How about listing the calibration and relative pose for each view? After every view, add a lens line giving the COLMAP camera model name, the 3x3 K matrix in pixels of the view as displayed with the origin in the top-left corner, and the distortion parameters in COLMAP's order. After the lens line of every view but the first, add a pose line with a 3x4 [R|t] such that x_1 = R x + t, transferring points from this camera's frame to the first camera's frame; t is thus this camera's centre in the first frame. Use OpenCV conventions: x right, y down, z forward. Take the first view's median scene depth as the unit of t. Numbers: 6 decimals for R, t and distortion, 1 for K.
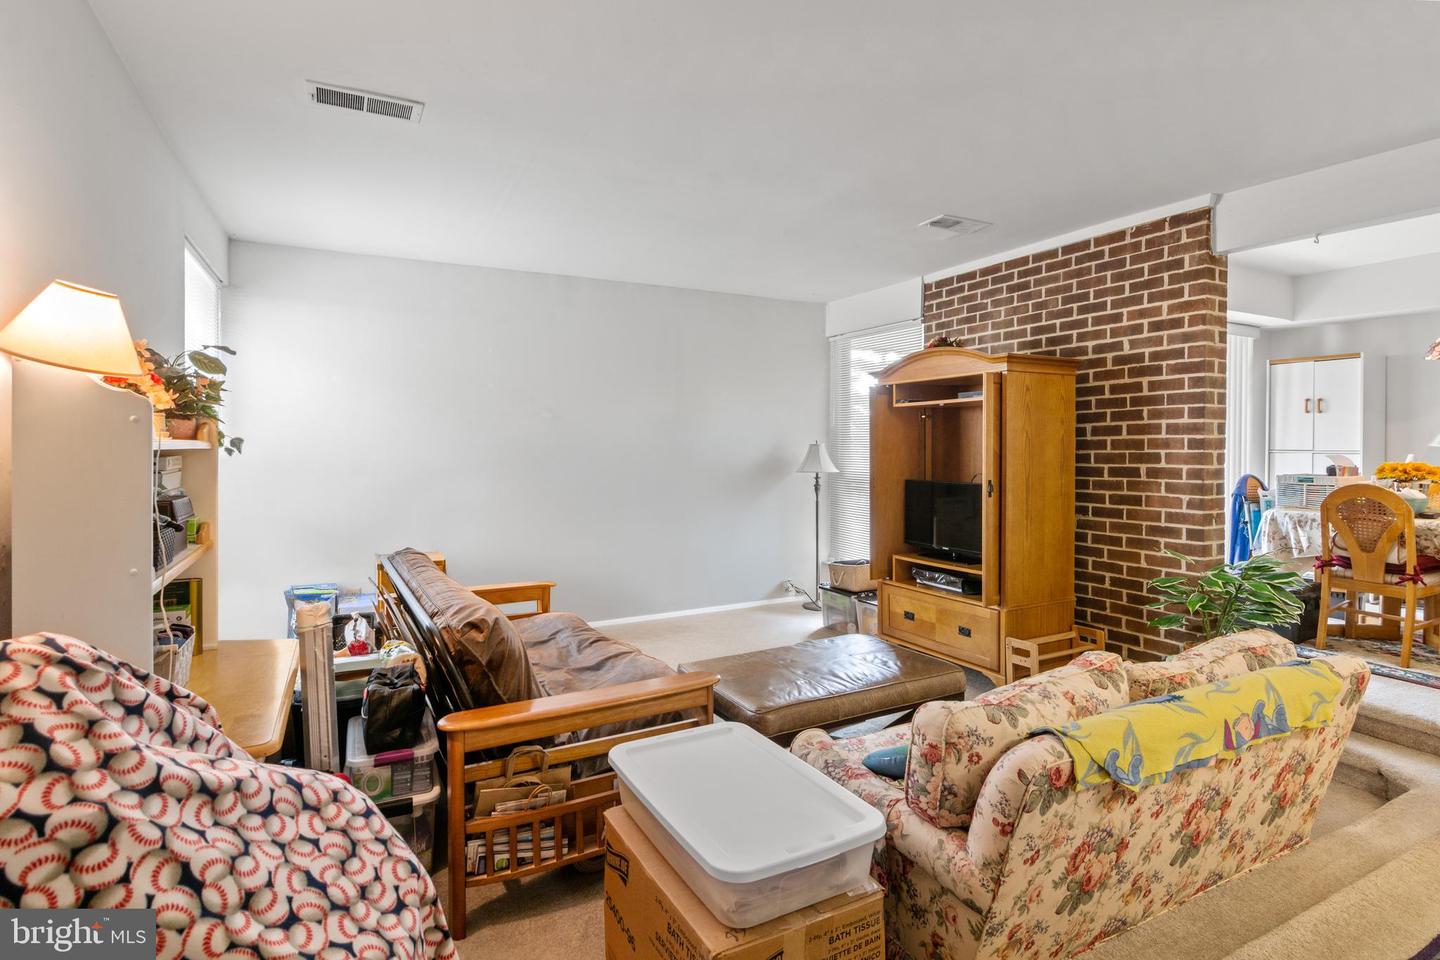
lens RADIAL K [[709.5, 0, 718.5], [0, 709.5, 417.6], [0, 0, 1]] dist [0.002538, -0.000179]
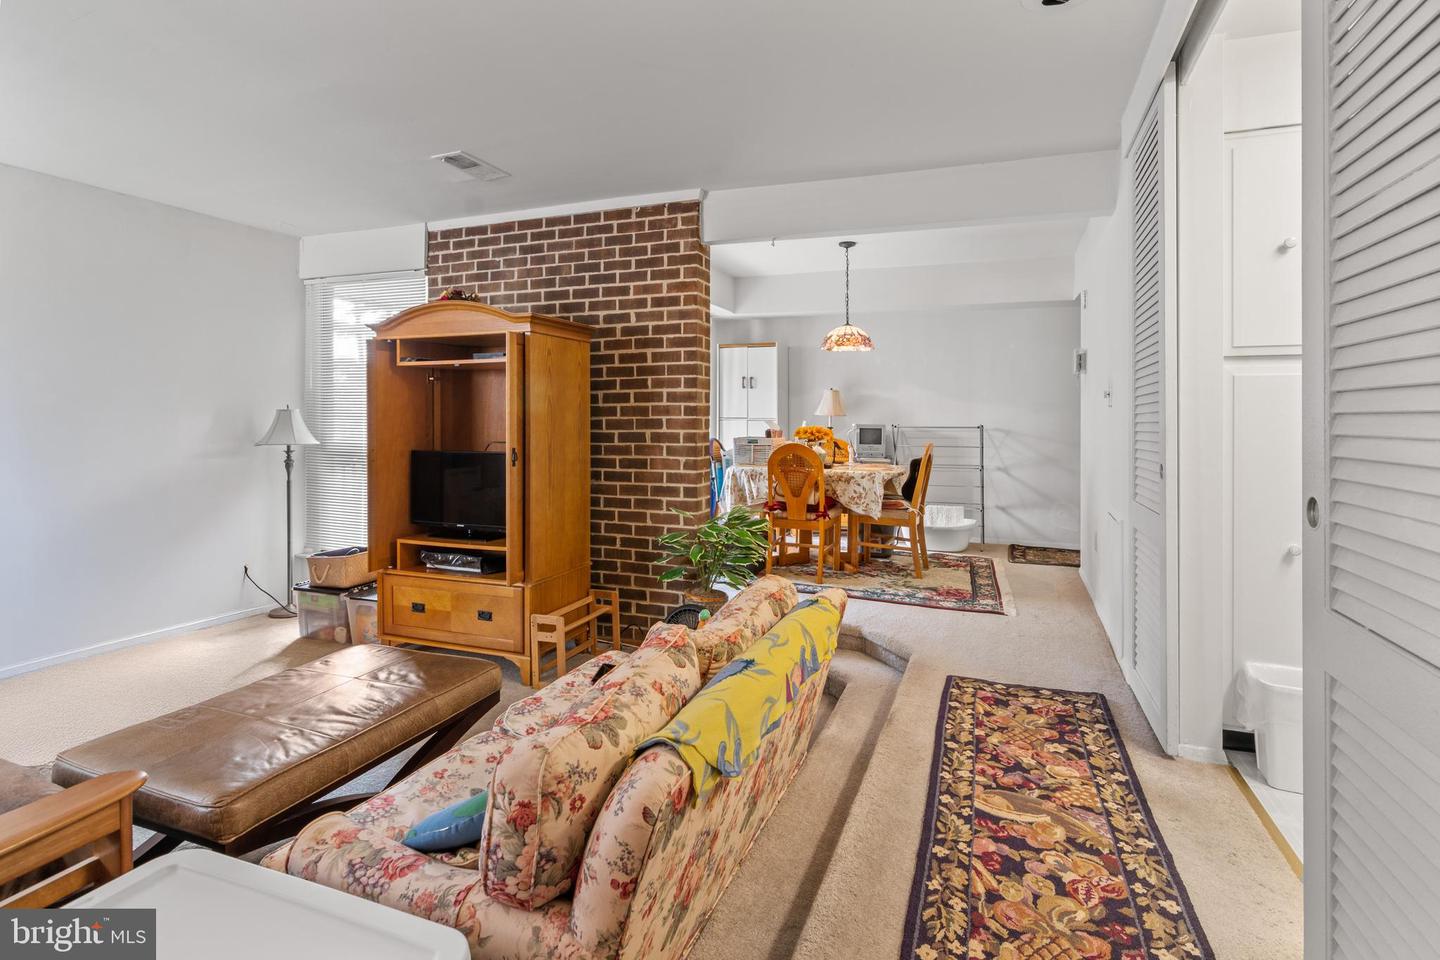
lens RADIAL K [[709.5, 0, 718.5], [0, 709.5, 417.6], [0, 0, 1]] dist [0.002538, -0.000179]
pose [[0.765627, 0.001796, 0.643283, -0.007709], [-0.029093, 0.999070, 0.031837, 0.010929], [-0.642627, -0.043090, 0.764967, 0.119329]]
